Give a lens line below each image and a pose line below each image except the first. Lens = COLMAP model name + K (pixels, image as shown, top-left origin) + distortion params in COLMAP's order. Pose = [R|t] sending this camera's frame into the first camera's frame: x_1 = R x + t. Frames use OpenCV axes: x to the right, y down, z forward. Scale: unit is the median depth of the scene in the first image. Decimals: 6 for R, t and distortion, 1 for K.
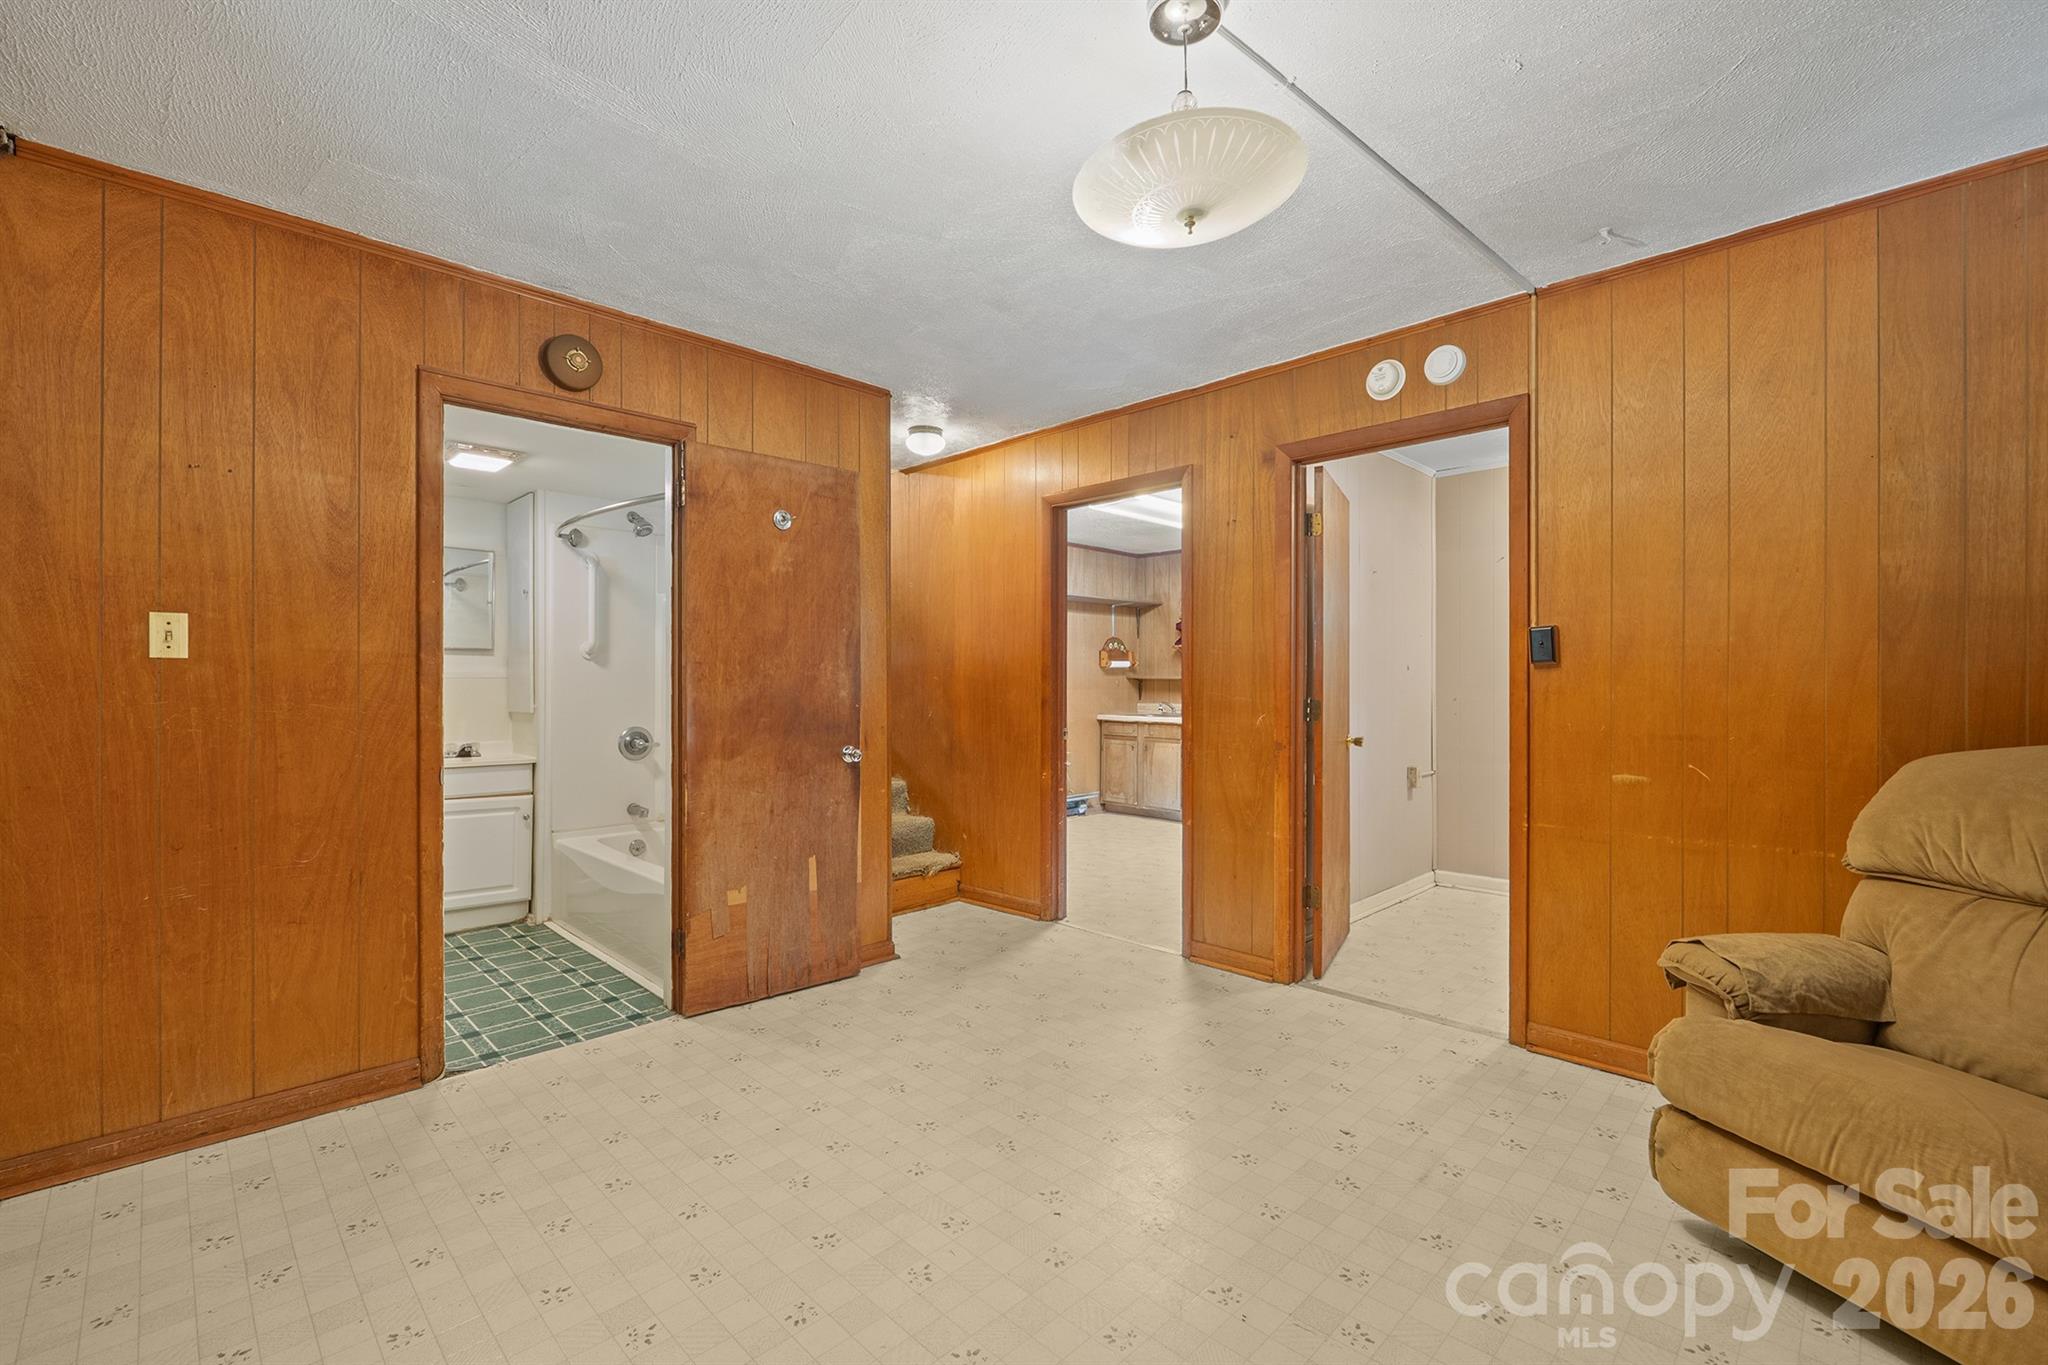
lens RADIAL K [[865.1, 0, 1011.9], [0, 865.1, 688.7], [0, 0, 1]] dist [-0.005442, -0.001283]
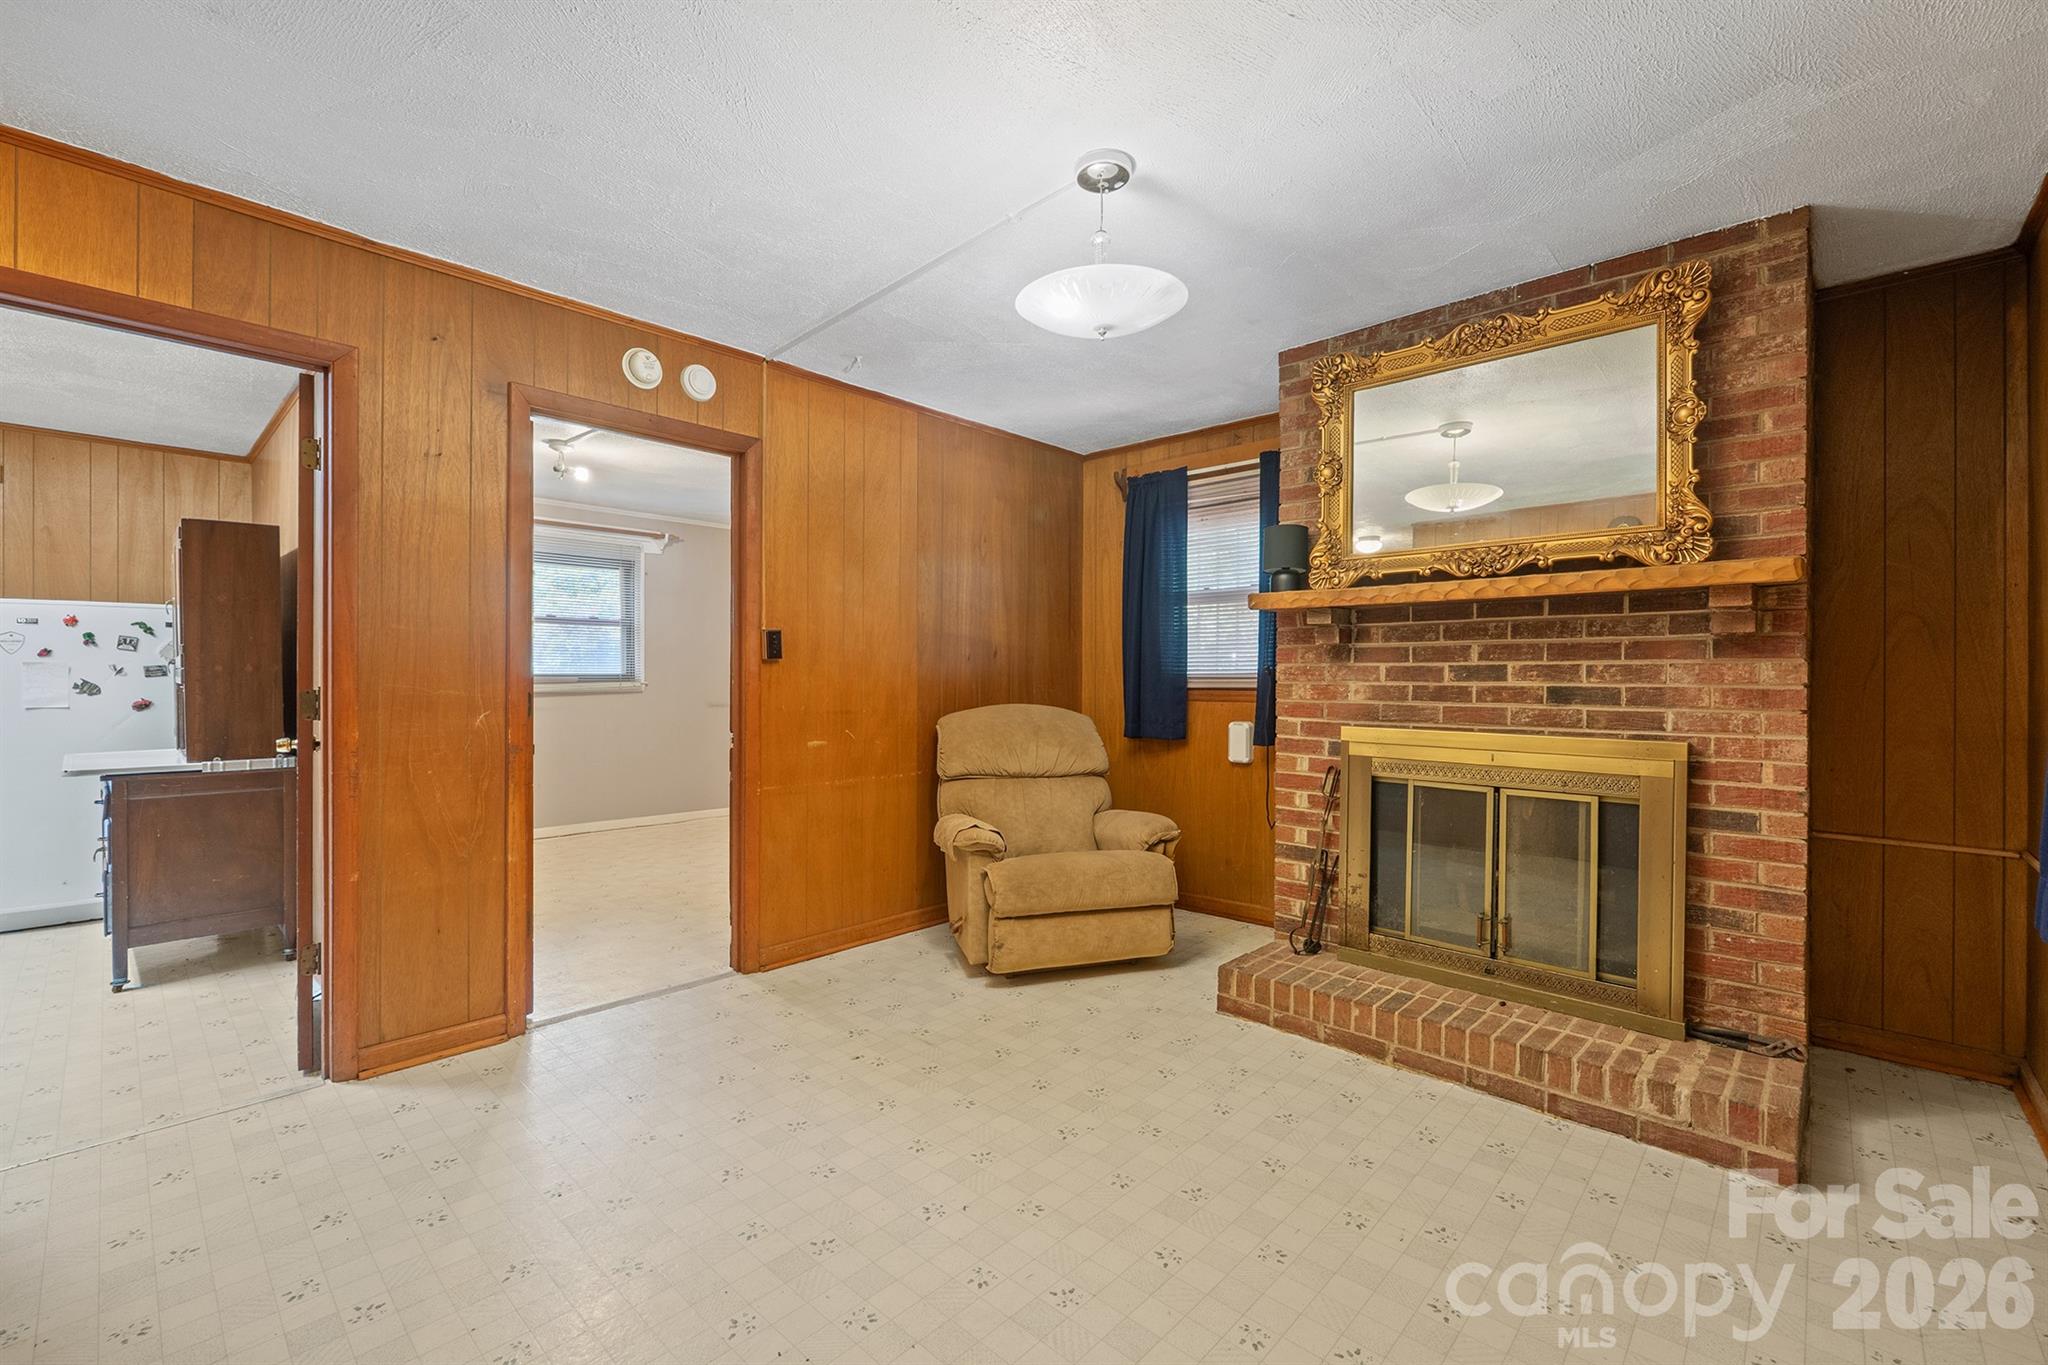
lens RADIAL K [[865.1, 0, 1037.7], [0, 865.1, 681.7], [0, 0, 1]] dist [-0.005442, -0.001283]
pose [[-0.047111, -0.002739, 0.998886, -0.520315], [0.000209, 0.999996, 0.002752, 0.000227], [-0.998890, 0.000339, -0.047111, 0.528501]]
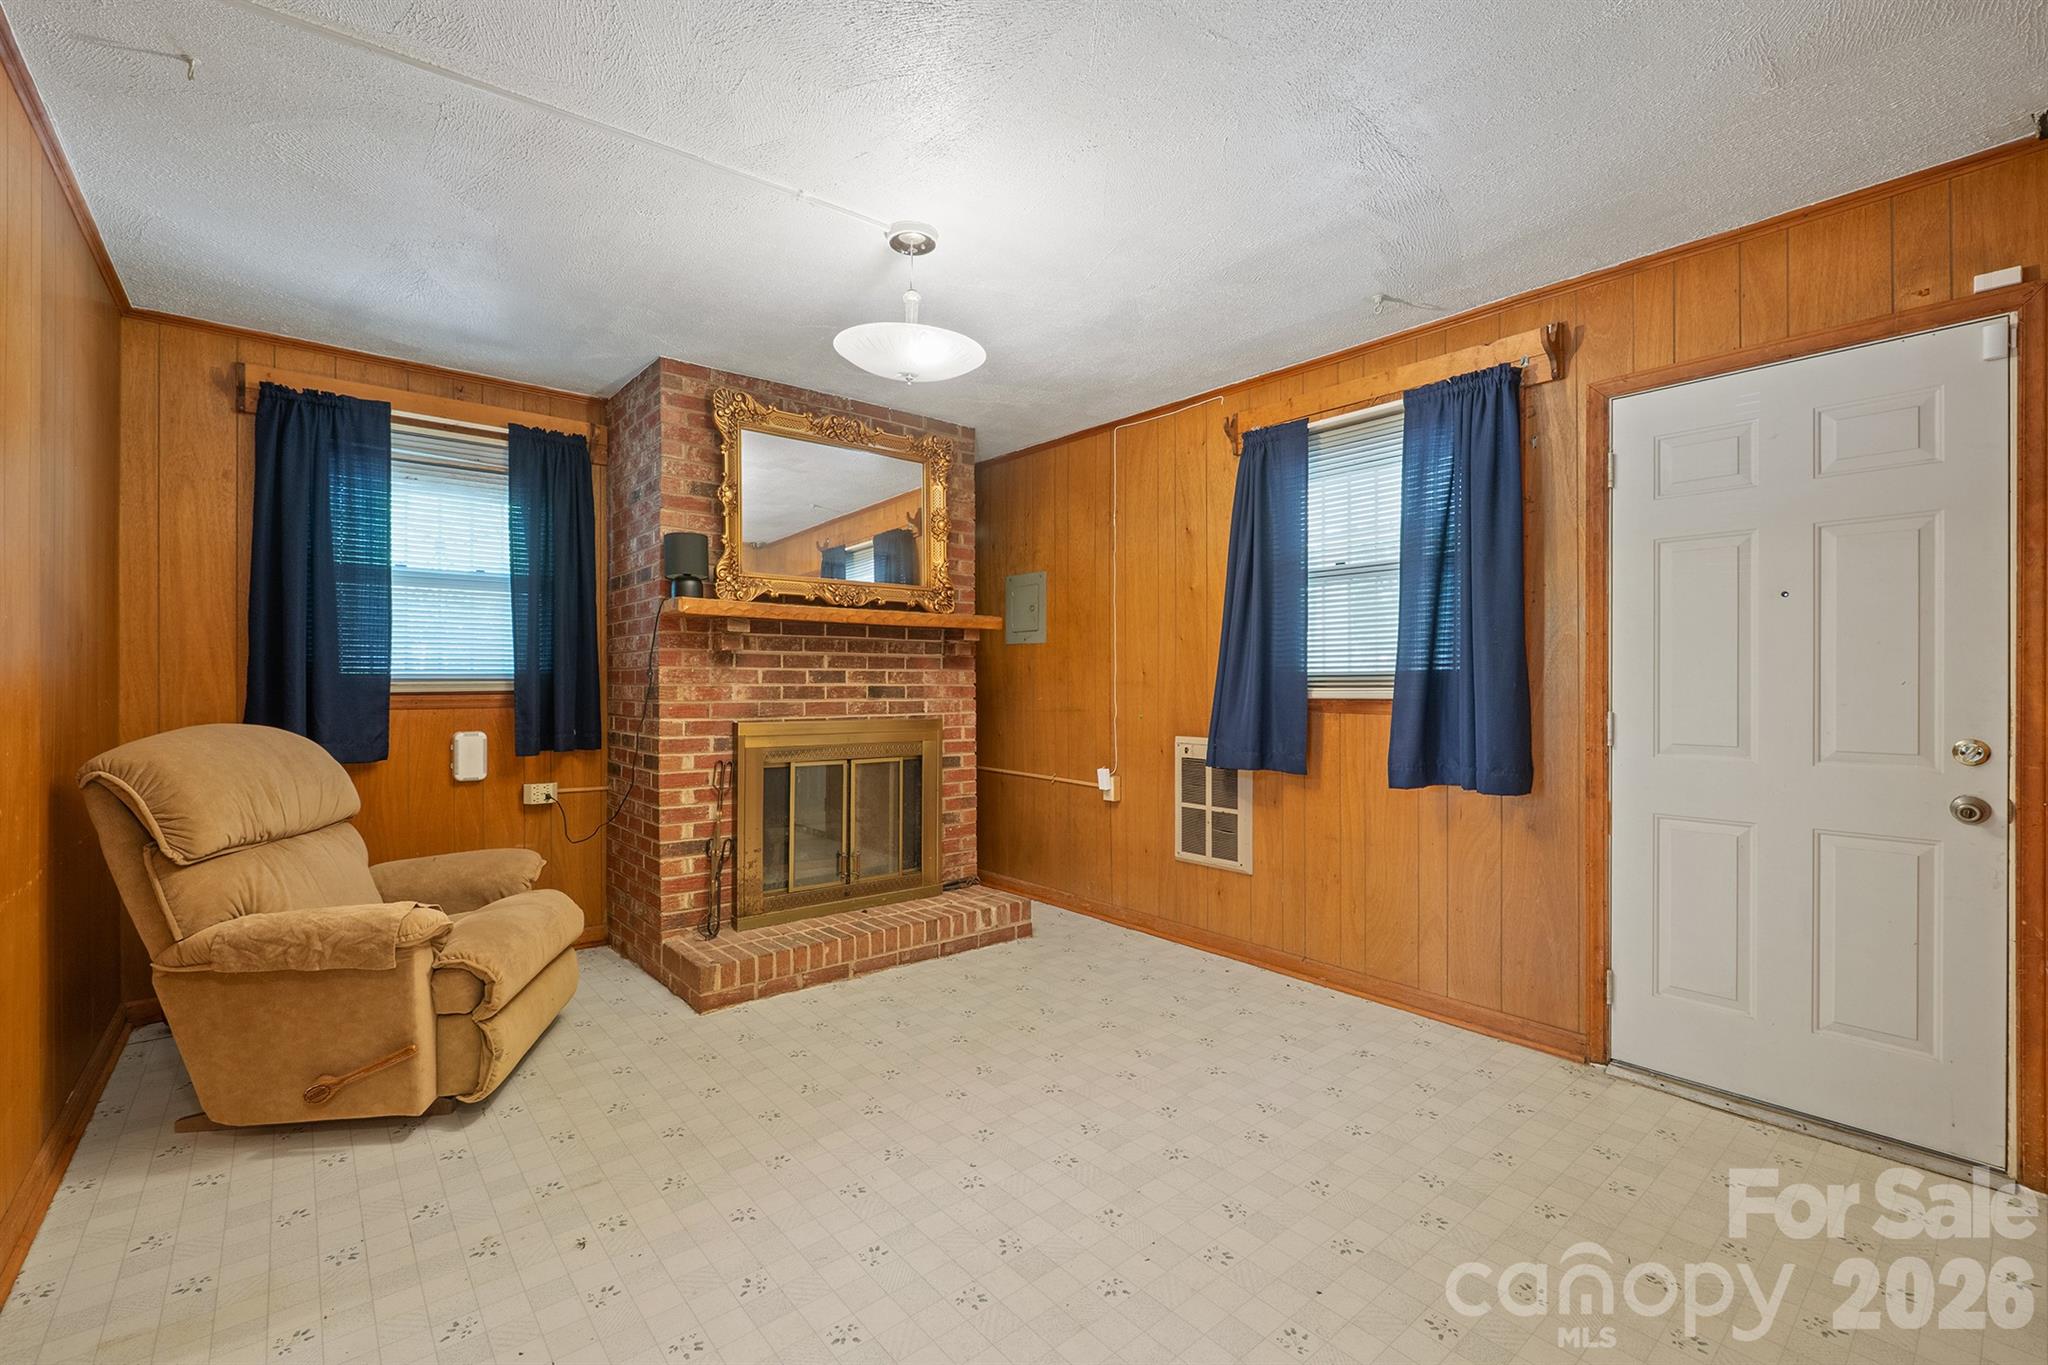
lens RADIAL K [[865.1, 0, 1018.3], [0, 865.1, 682.1], [0, 0, 1]] dist [-0.005442, -0.001283]
pose [[-0.996735, -0.001998, 0.080717, -0.050158], [-0.001491, 0.999979, 0.006331, -0.006141], [-0.080727, 0.006190, -0.996717, 1.147395]]
